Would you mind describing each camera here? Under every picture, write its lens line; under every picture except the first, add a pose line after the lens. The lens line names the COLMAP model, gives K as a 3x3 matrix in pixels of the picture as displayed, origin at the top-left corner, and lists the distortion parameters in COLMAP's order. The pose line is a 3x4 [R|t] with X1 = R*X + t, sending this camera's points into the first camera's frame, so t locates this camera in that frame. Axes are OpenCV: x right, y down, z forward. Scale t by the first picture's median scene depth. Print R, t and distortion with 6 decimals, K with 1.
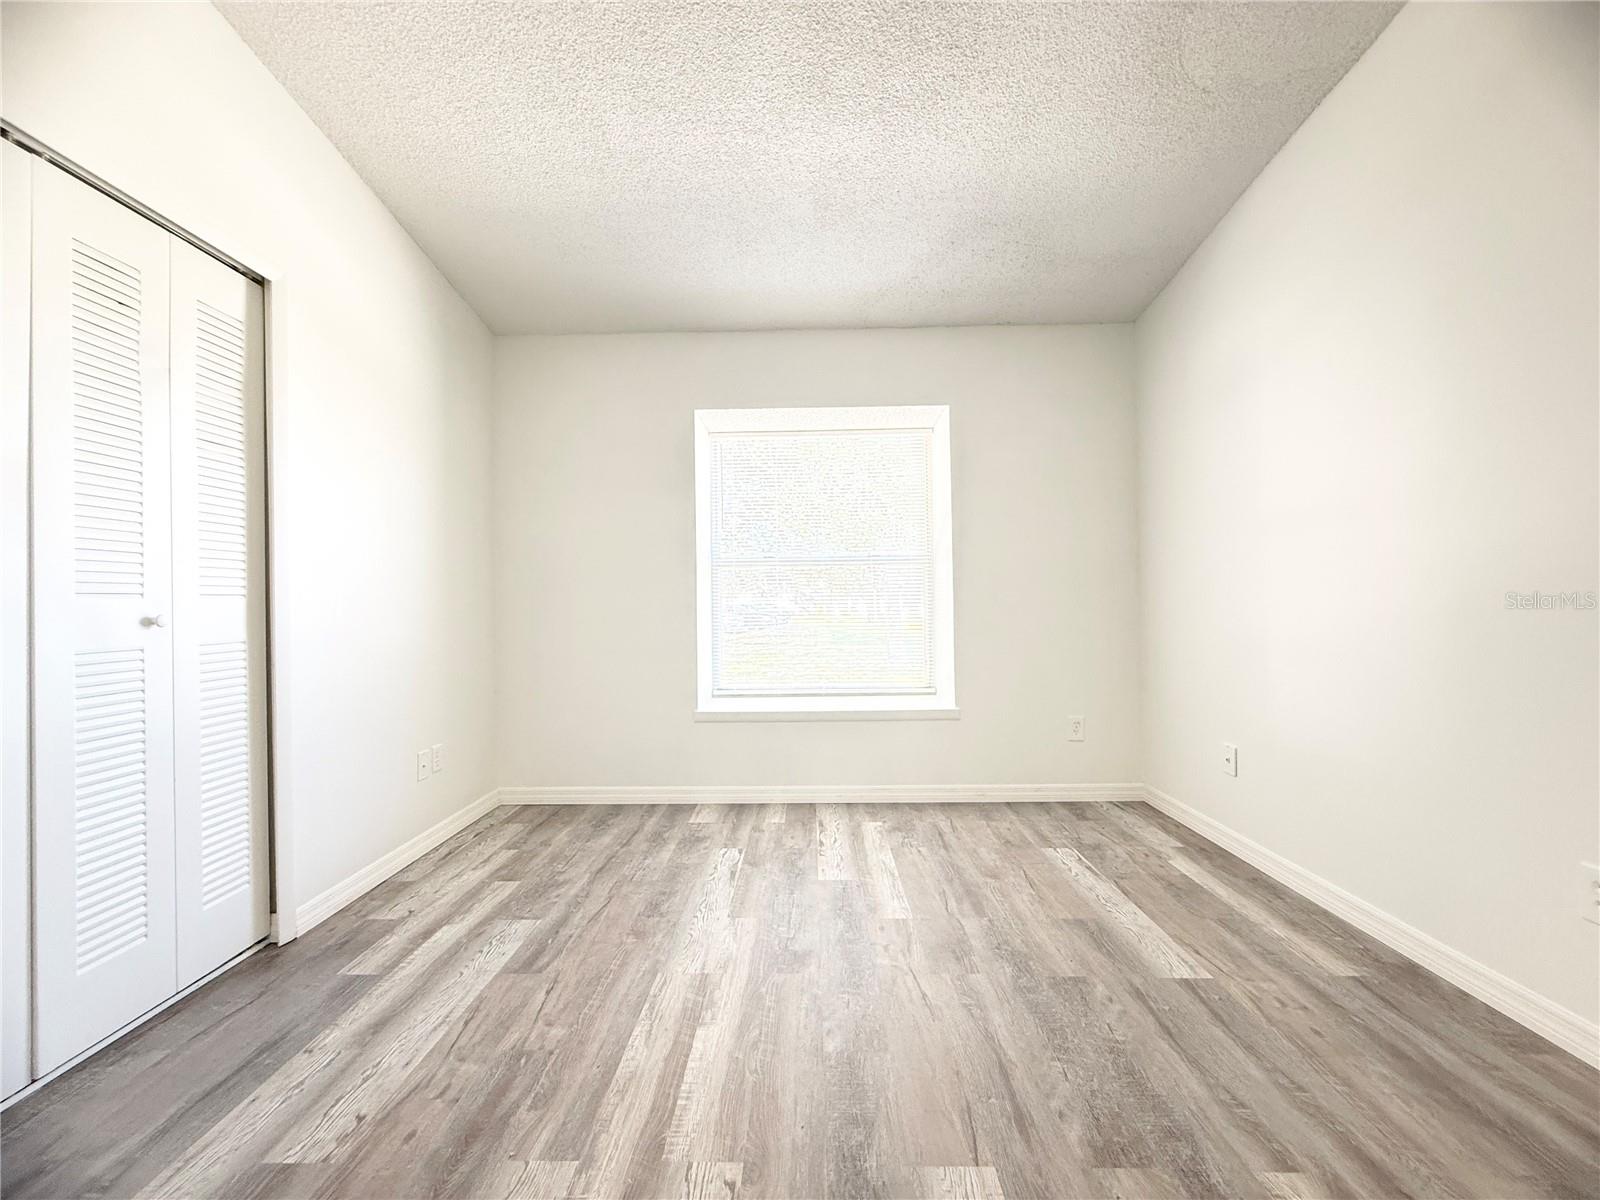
lens RADIAL K [[635.3, 0, 795.2], [0, 635.3, 598.8], [0, 0, 1]] dist [0.003469, 0.000030]
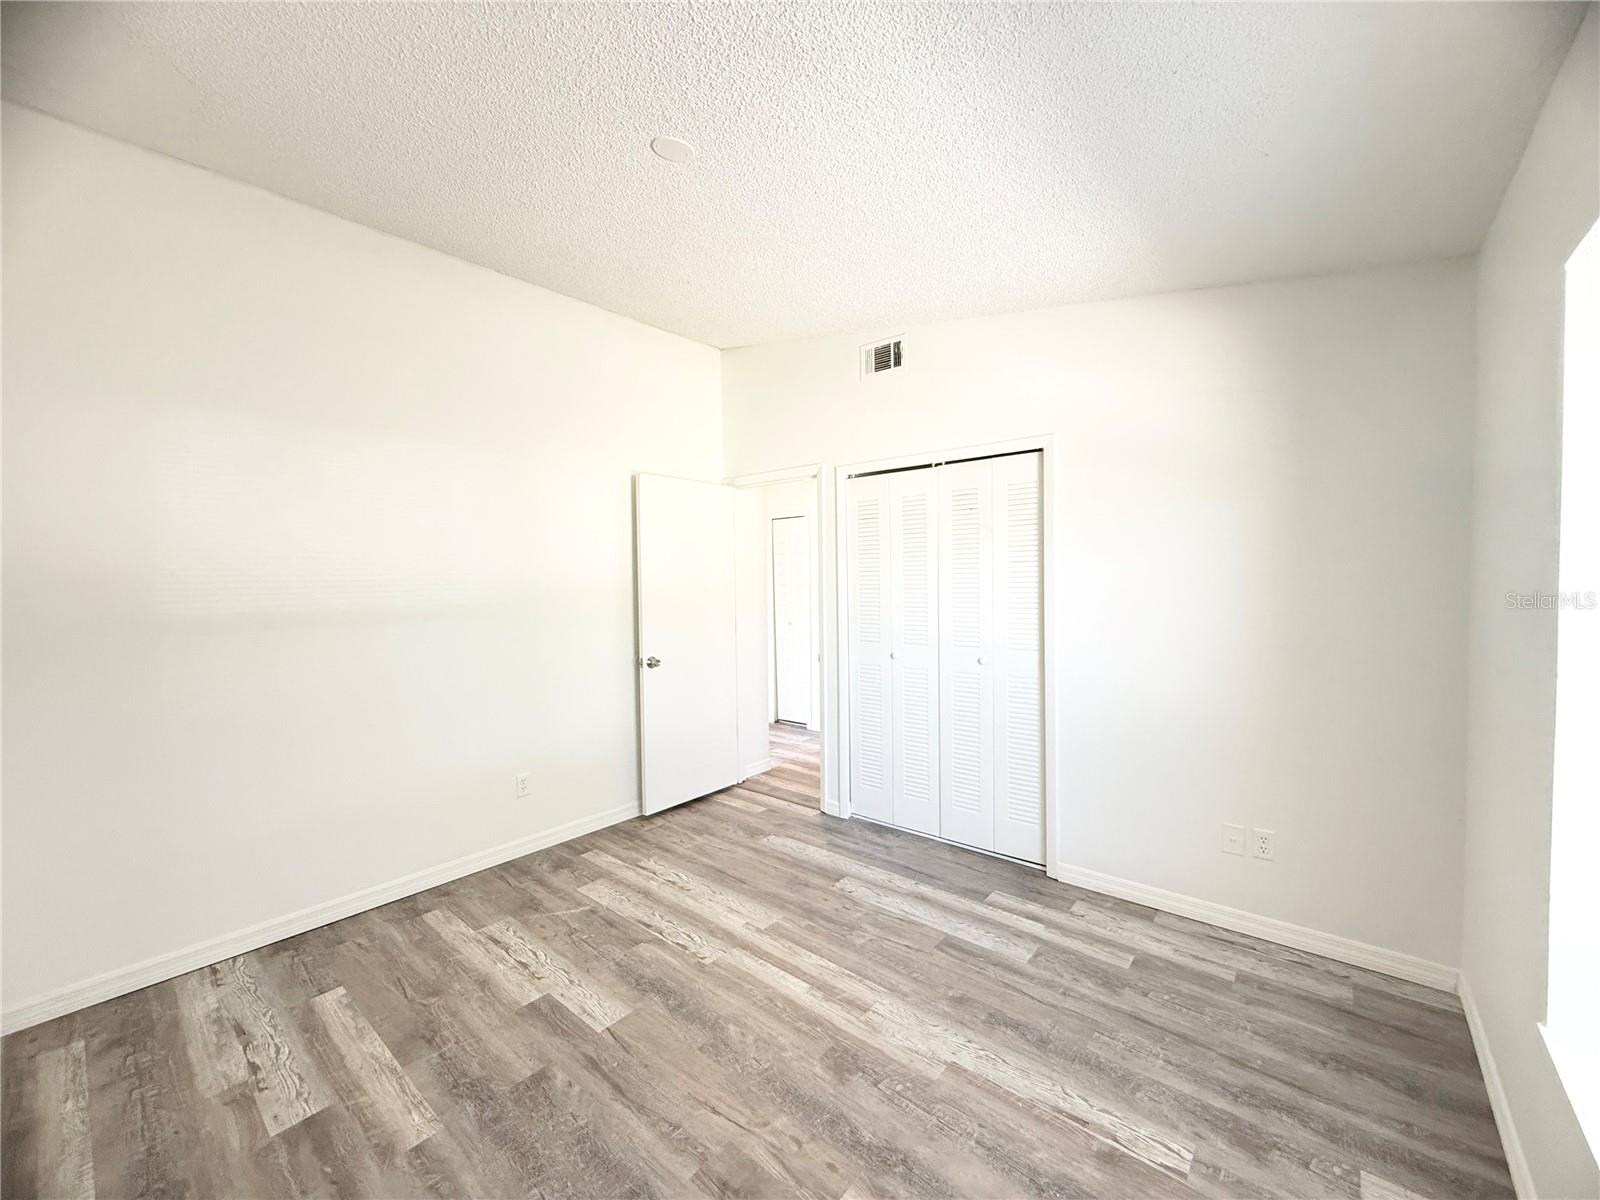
lens RADIAL K [[635.3, 0, 799.6], [0, 635.3, 599.2], [0, 0, 1]] dist [0.003469, 0.000030]
pose [[-0.627089, 0.047119, -0.777521, 0.617387], [0.029996, 0.998889, 0.036342, -0.171044], [0.778370, -0.000533, -0.627806, 1.228242]]
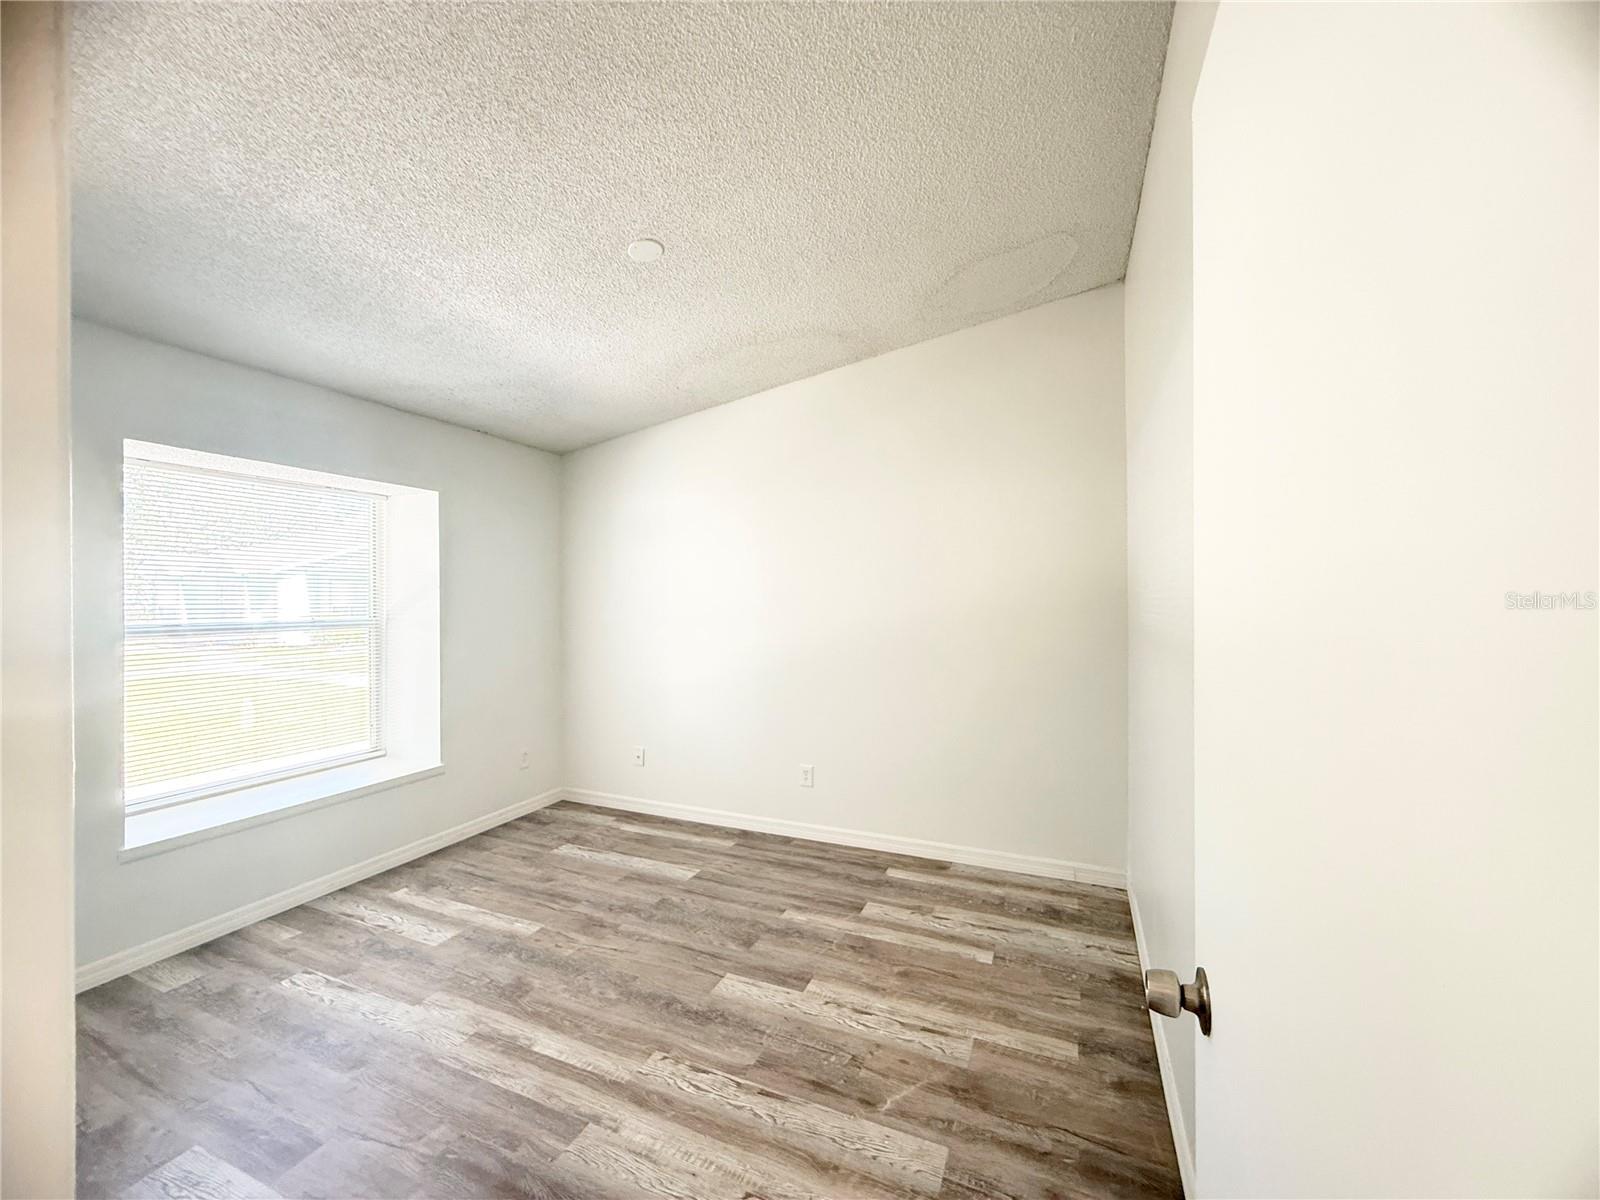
lens RADIAL K [[635.3, 0, 792.8], [0, 635.3, 601.7], [0, 0, 1]] dist [0.003469, 0.000030]
pose [[0.377613, 0.007827, 0.925930, -0.758439], [-0.011863, 0.999923, -0.003614, -0.161462], [-0.925887, -0.009620, 0.377677, 0.008211]]
